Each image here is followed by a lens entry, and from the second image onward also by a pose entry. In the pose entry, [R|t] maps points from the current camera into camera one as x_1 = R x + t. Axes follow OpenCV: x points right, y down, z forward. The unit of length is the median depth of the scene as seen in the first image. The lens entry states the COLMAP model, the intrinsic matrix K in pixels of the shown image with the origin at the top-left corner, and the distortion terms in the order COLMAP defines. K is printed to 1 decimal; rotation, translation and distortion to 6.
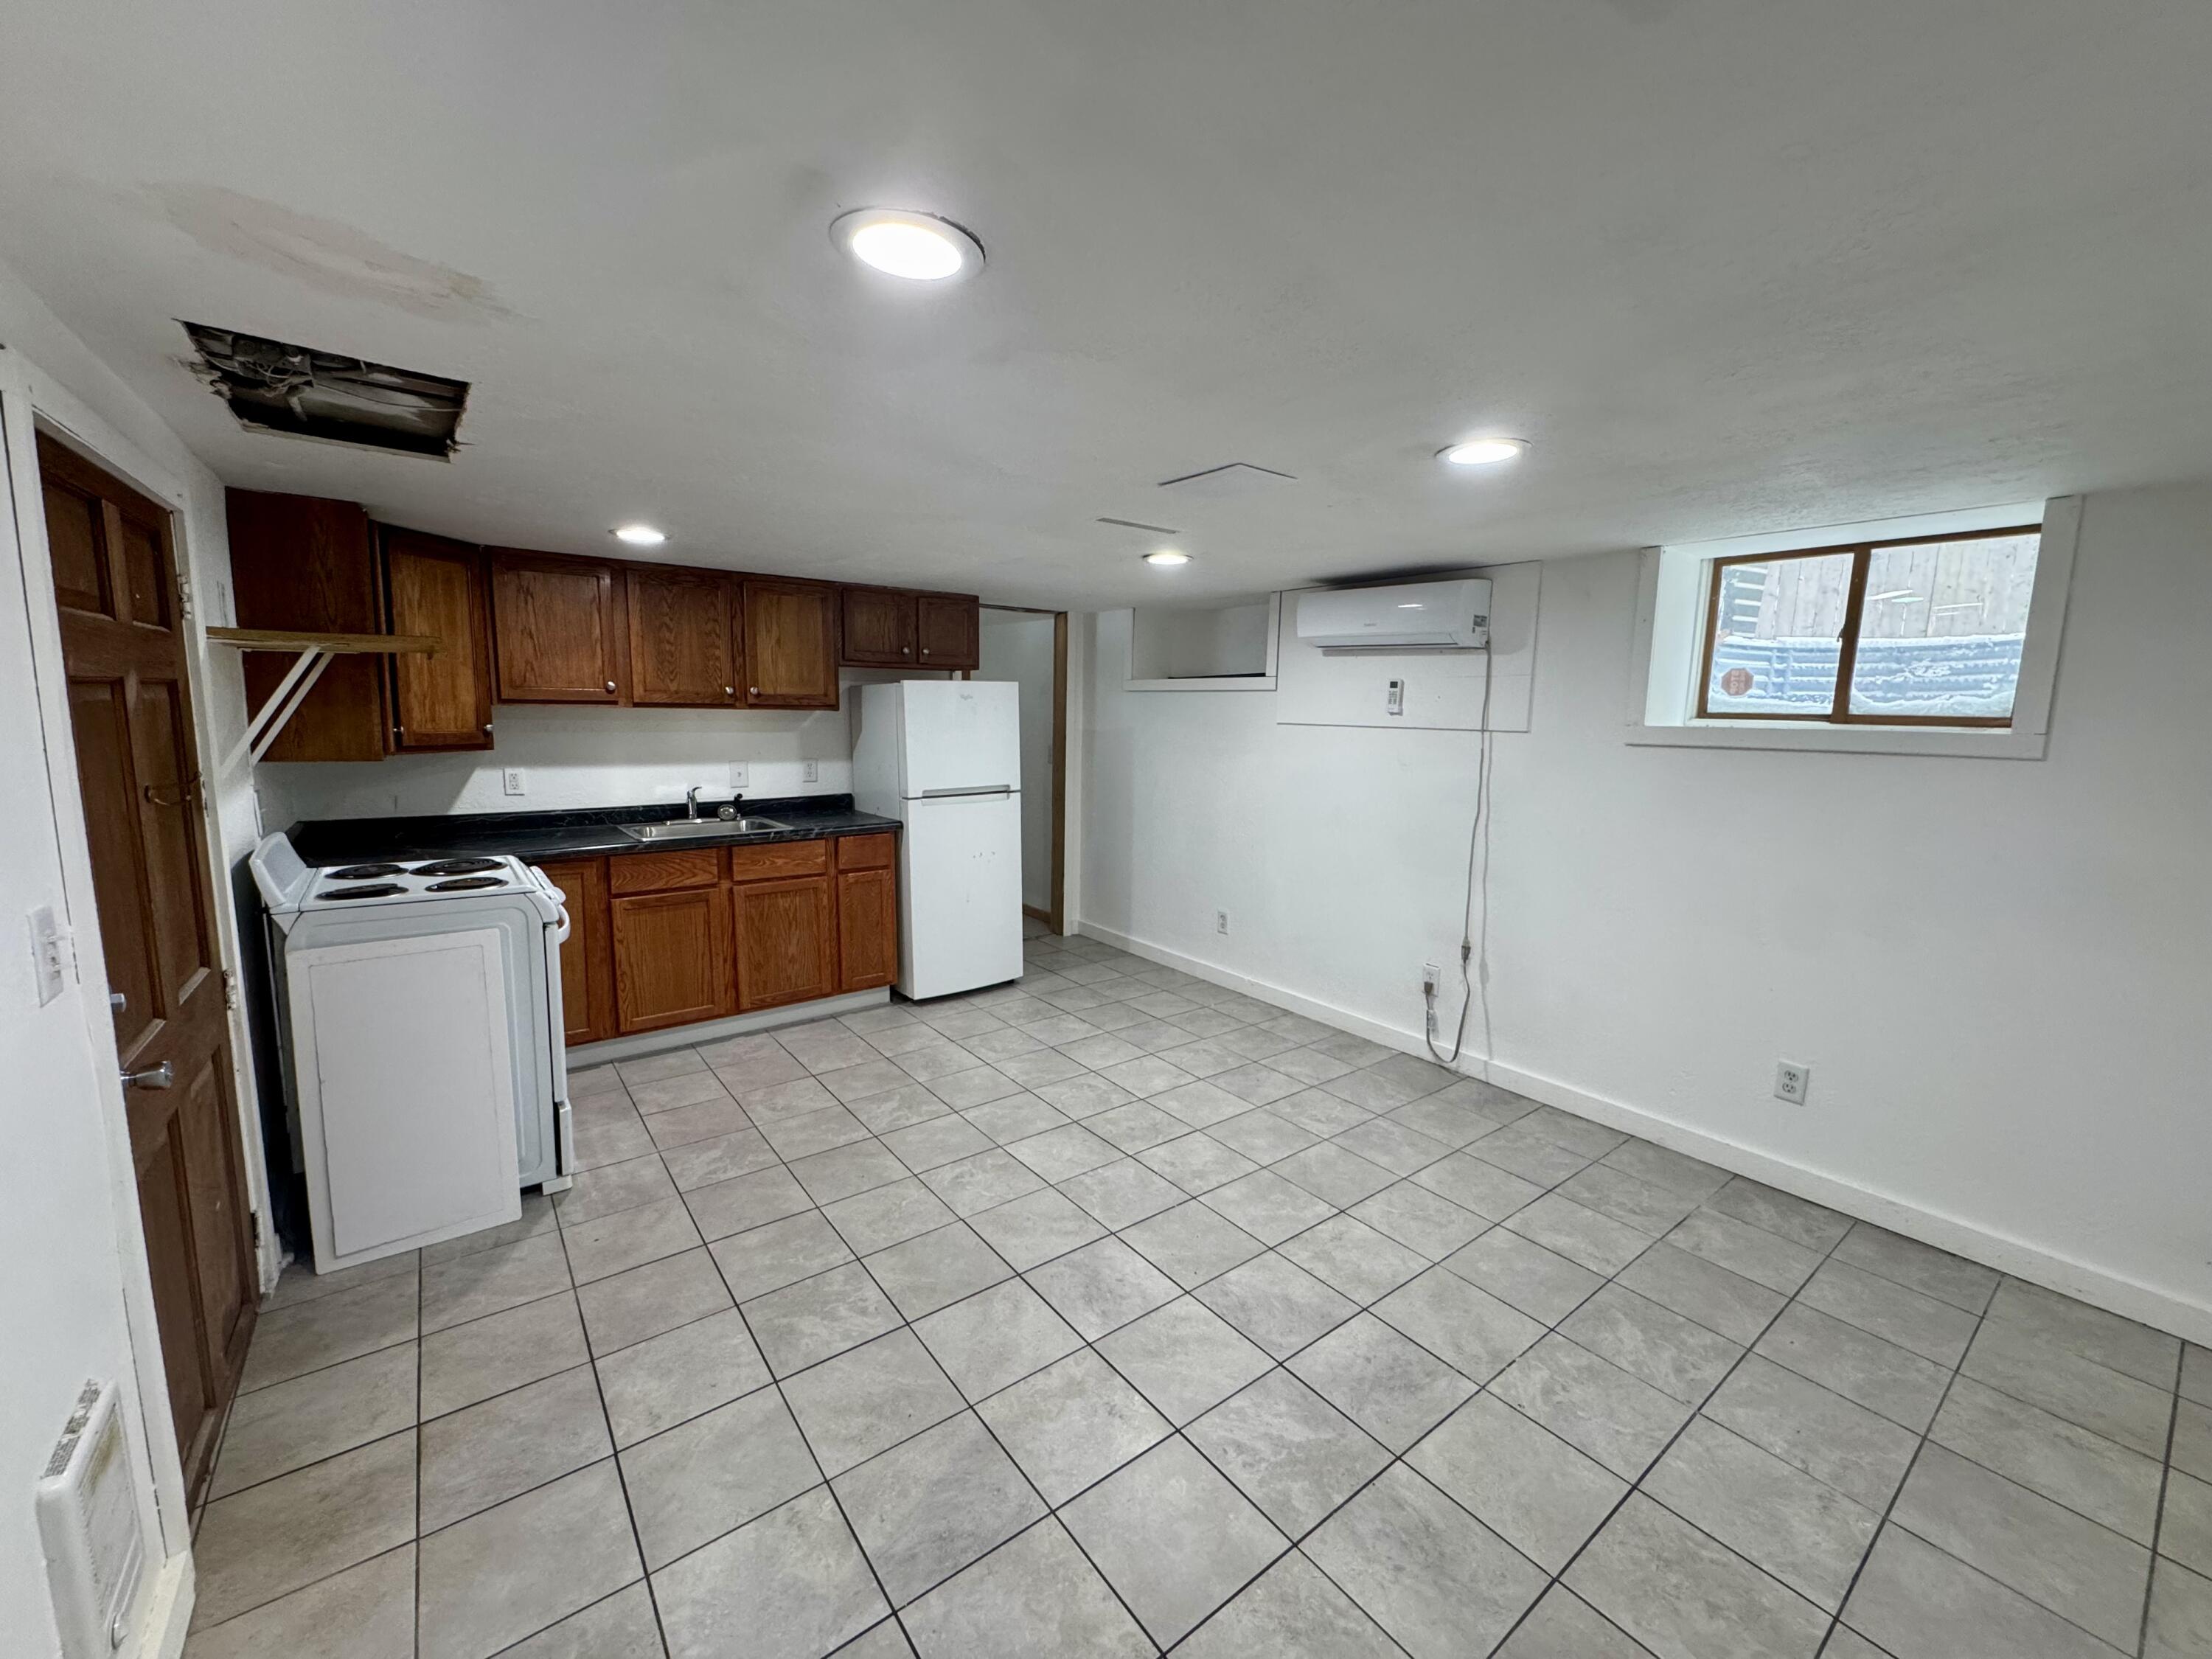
lens RADIAL K [[881.6, 0, 1106.6], [0, 881.6, 830.6], [0, 0, 1]] dist [-0.000815, -0.000331]
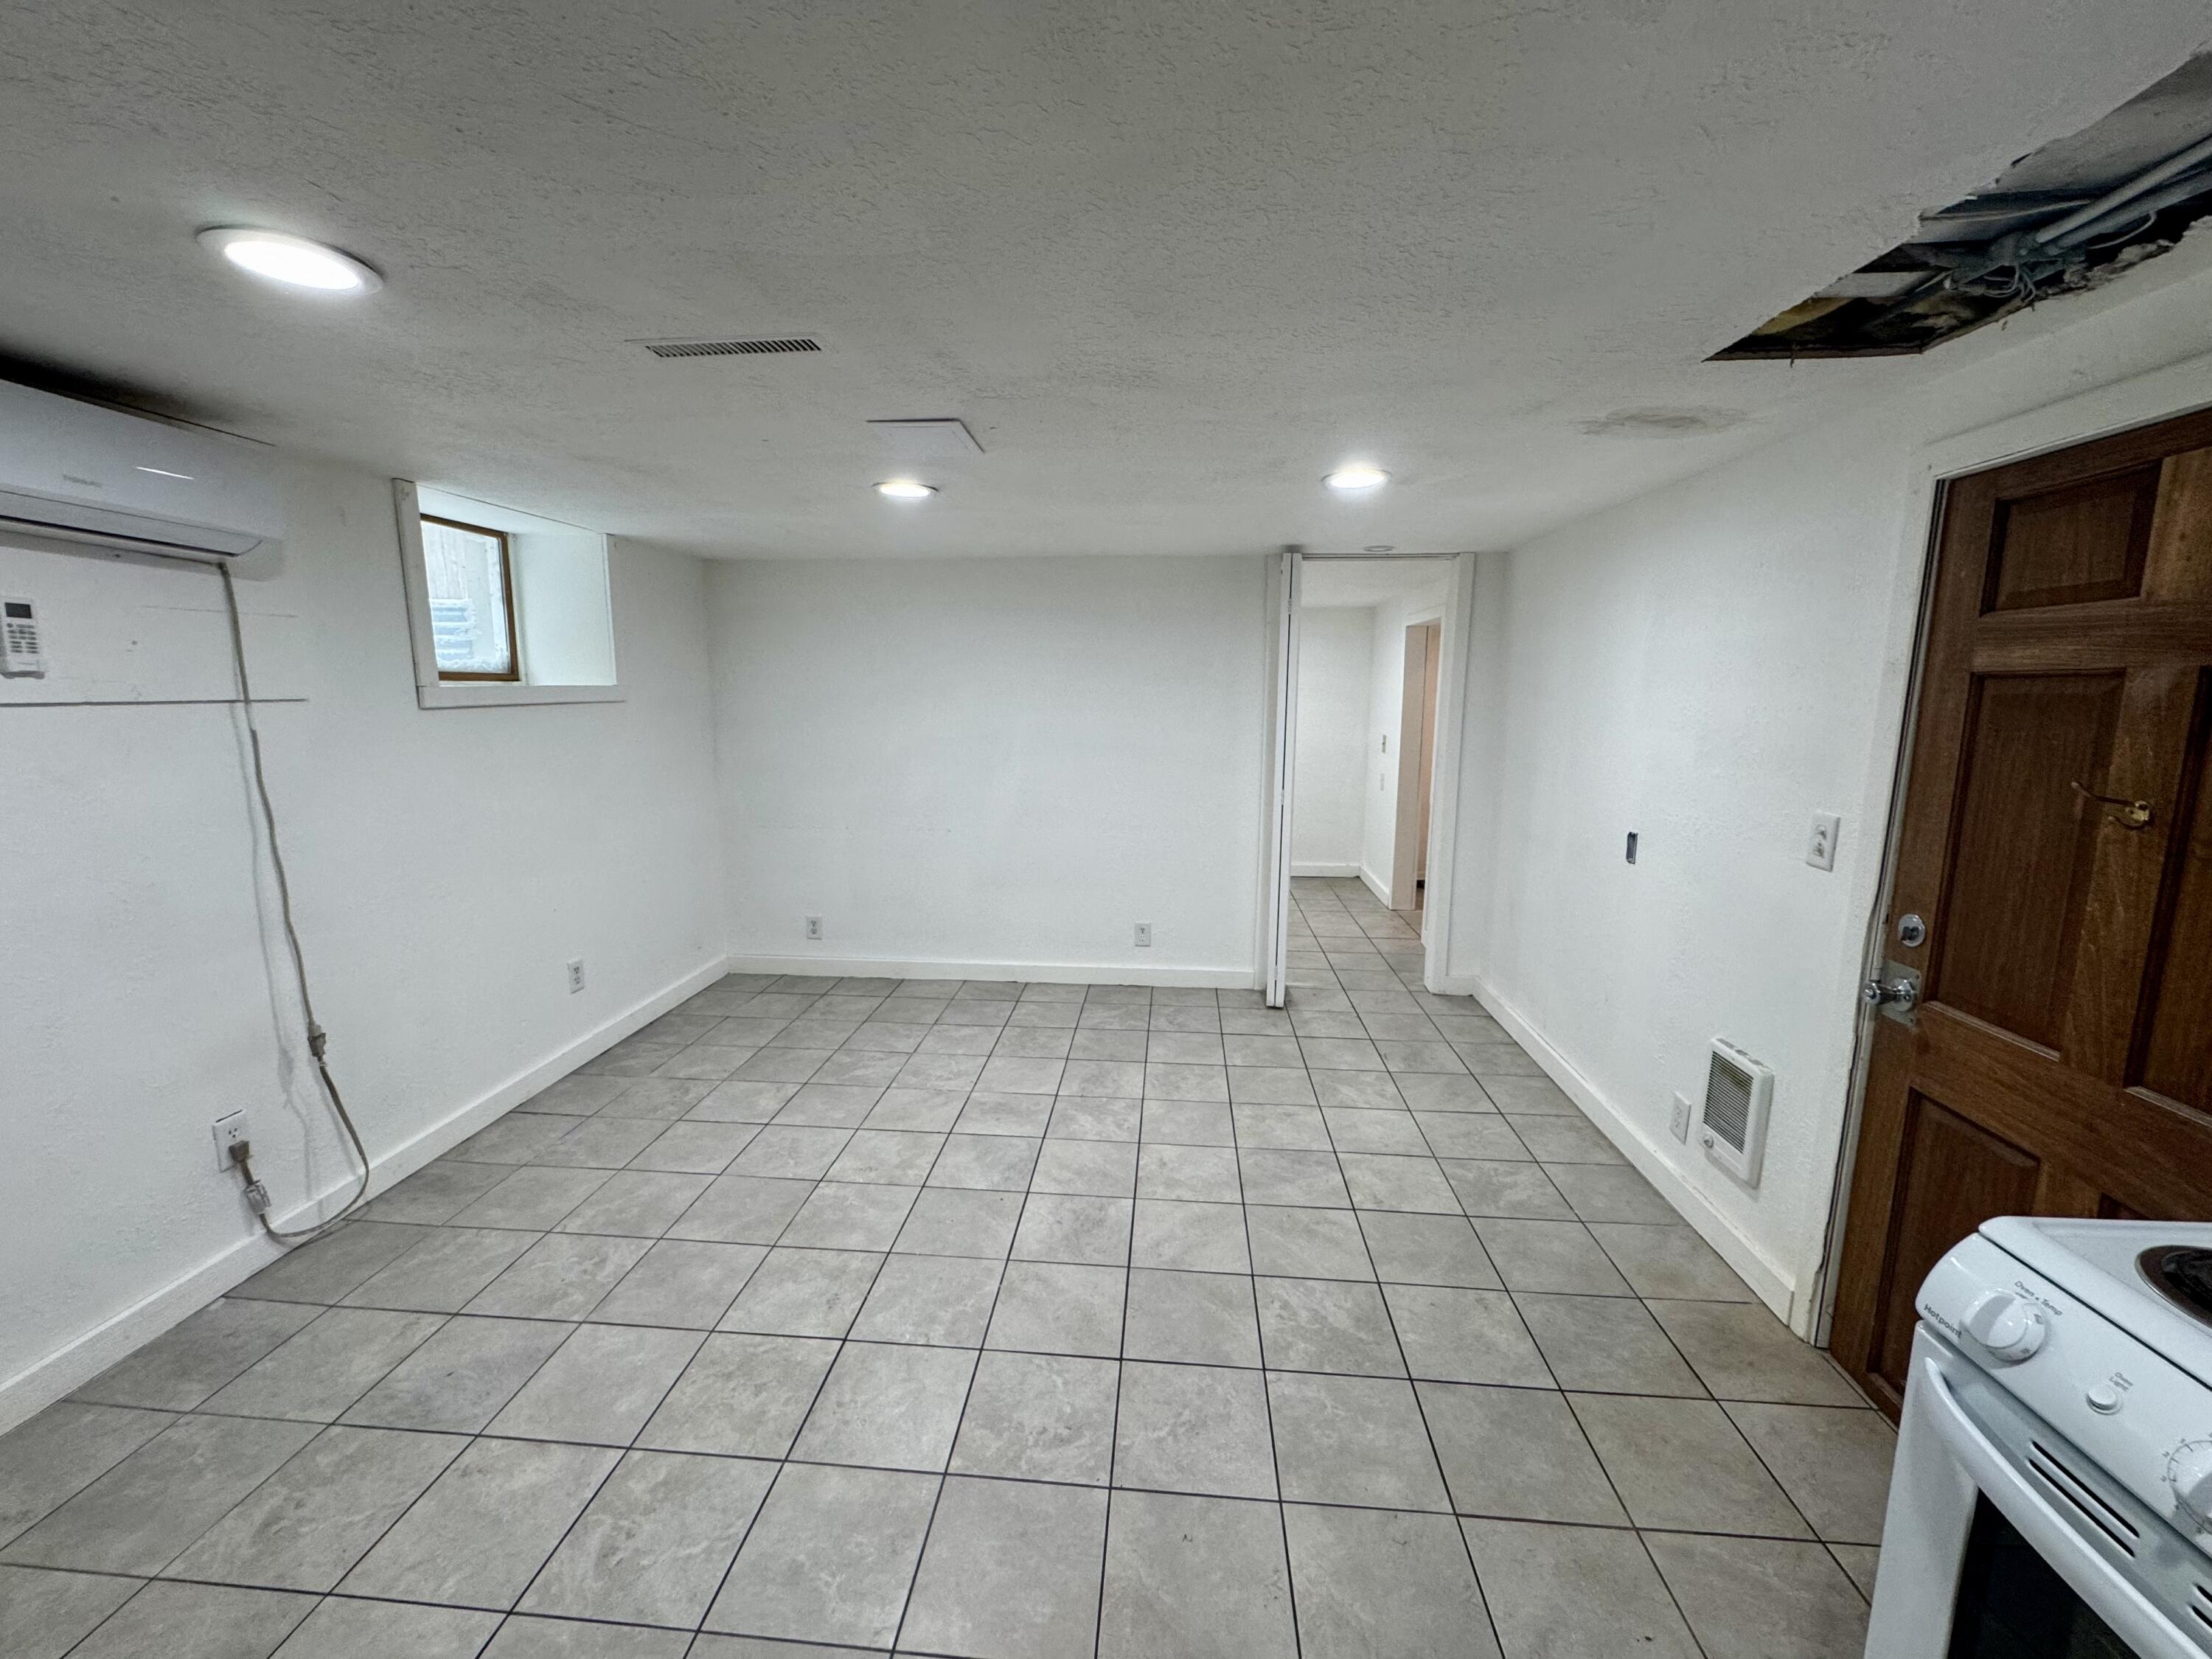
lens RADIAL K [[881.6, 0, 1105.1], [0, 881.6, 827.3], [0, 0, 1]] dist [-0.000815, -0.000331]
pose [[-0.742838, -0.128489, 0.657025, -0.485139], [0.073055, 0.959991, 0.270334, -0.167618], [-0.665473, 0.248814, -0.703731, 1.168087]]
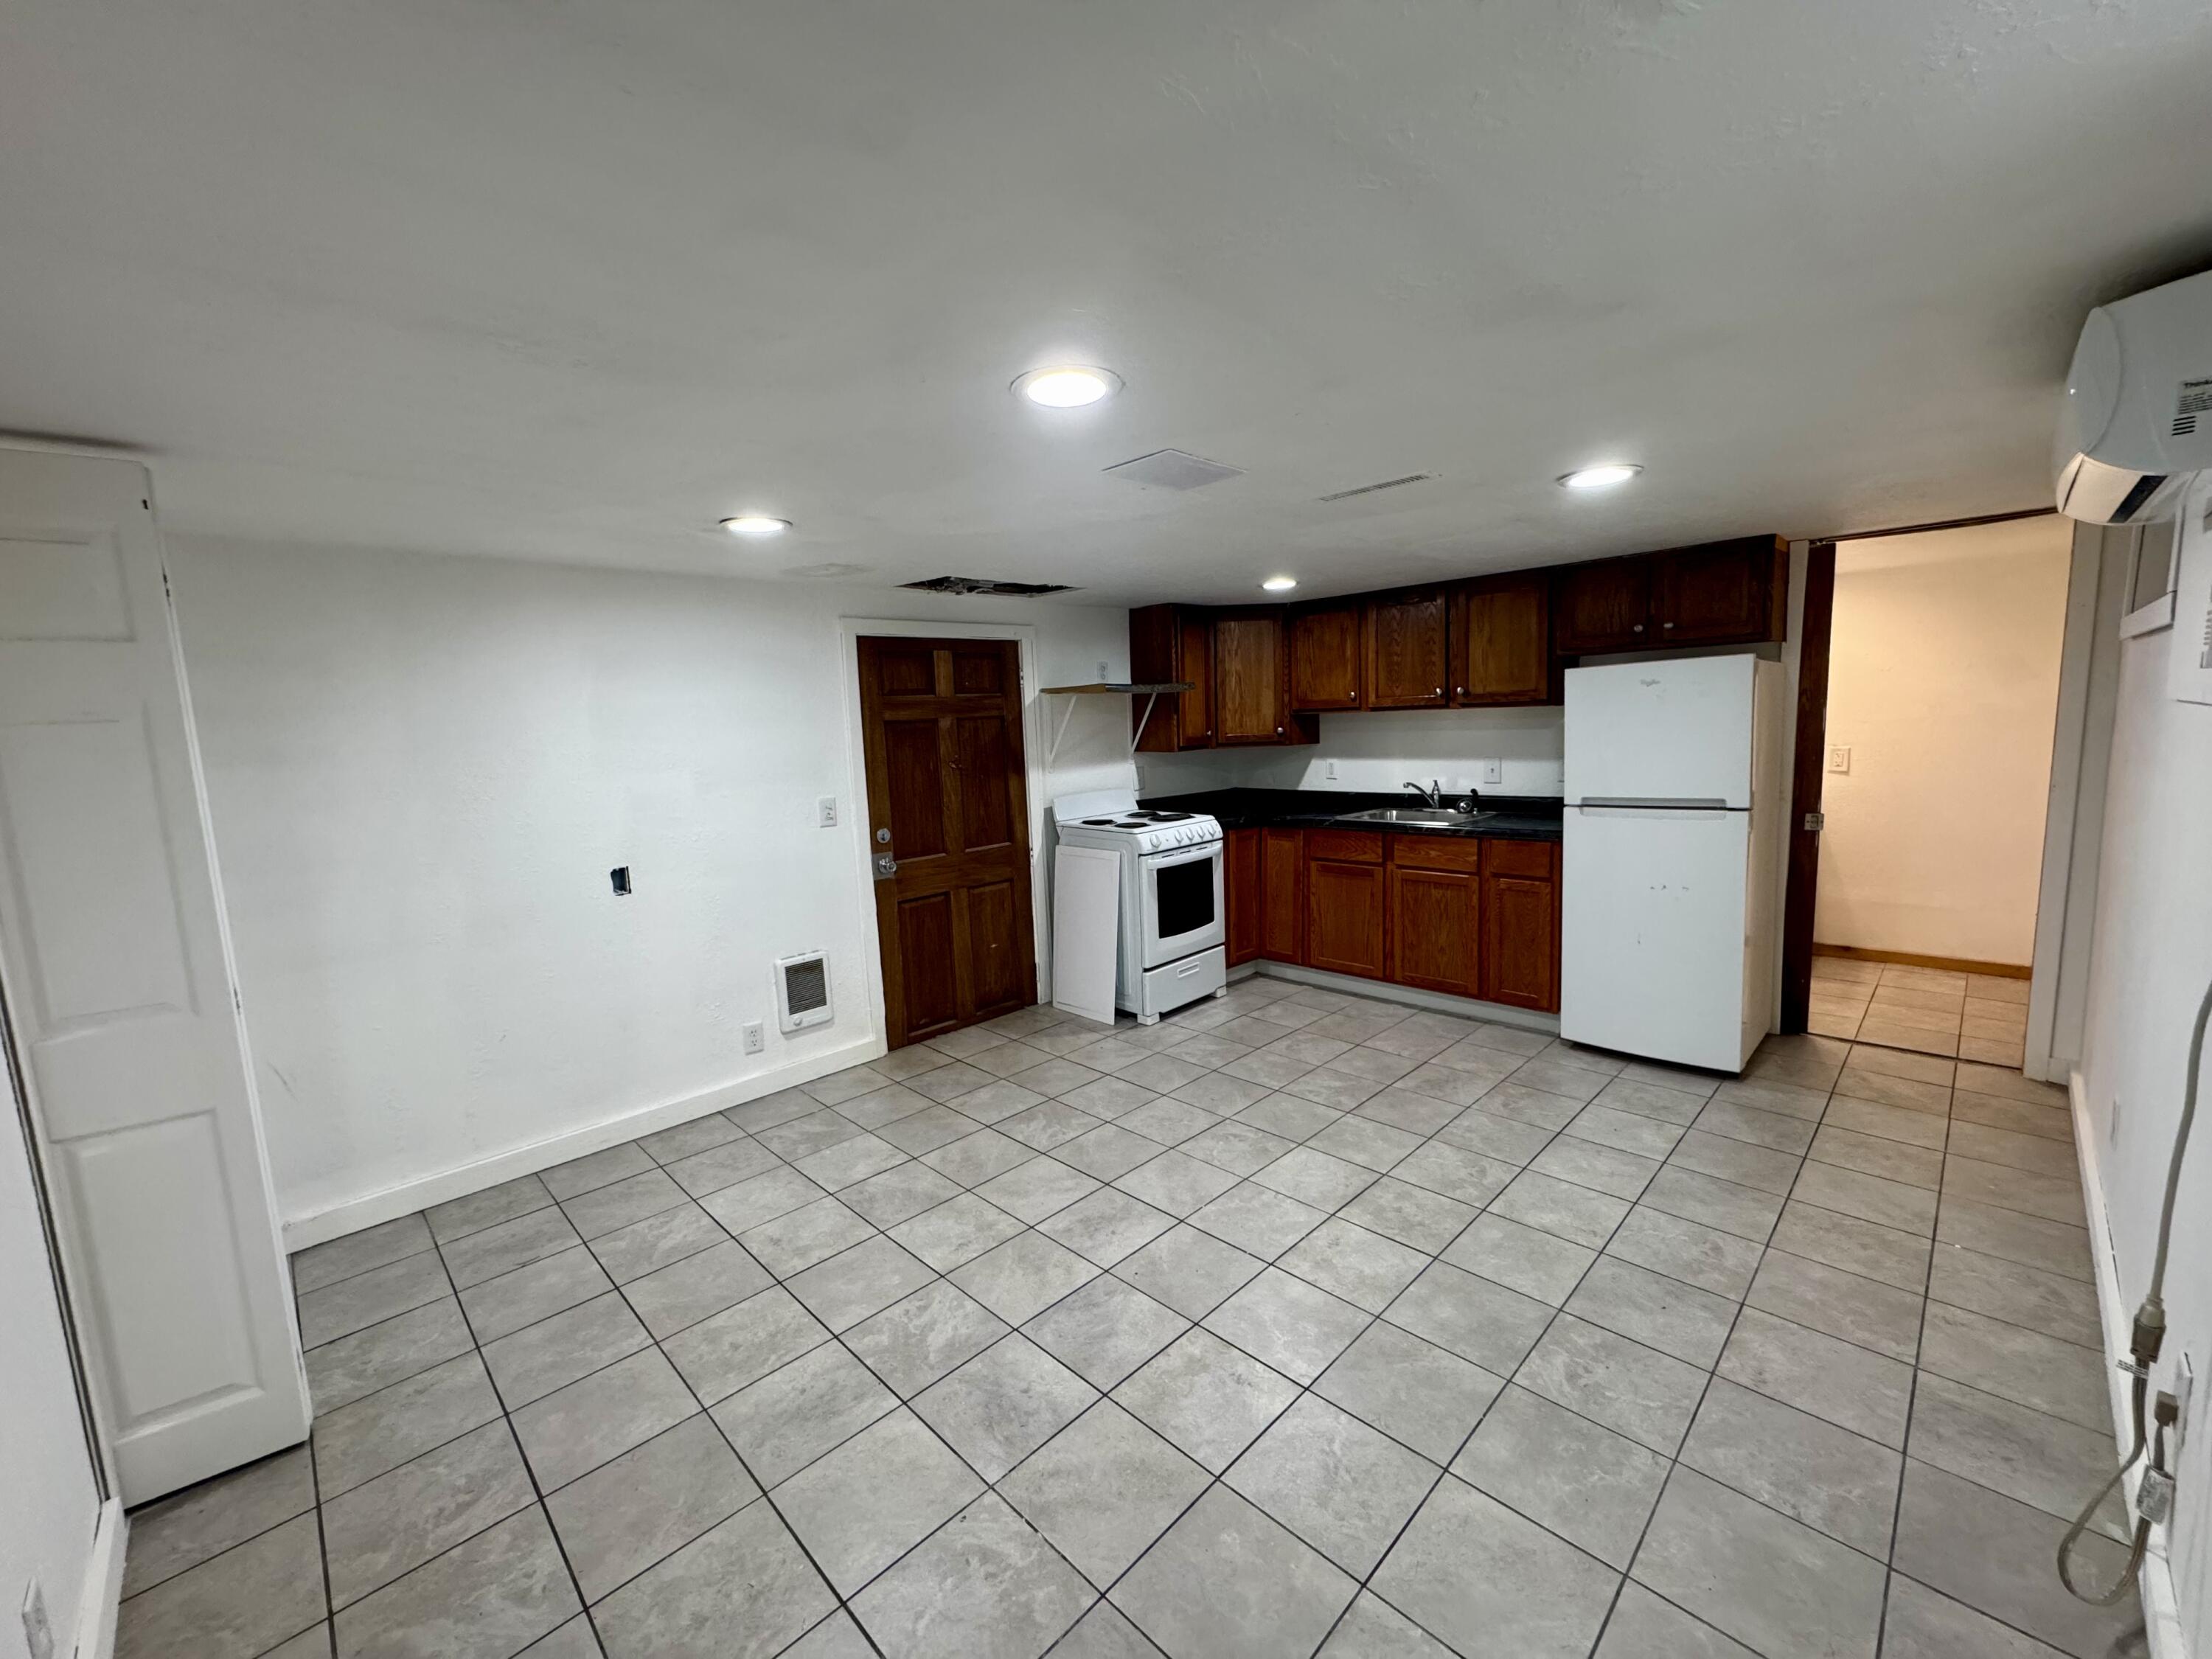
lens RADIAL K [[881.6, 0, 1107.6], [0, 881.6, 835.1], [0, 0, 1]] dist [-0.000815, -0.000331]
pose [[0.125980, 0.107864, -0.986151, 0.772334], [-0.091871, 0.991068, 0.096666, -0.066392], [0.987770, 0.078420, 0.134764, 0.590739]]
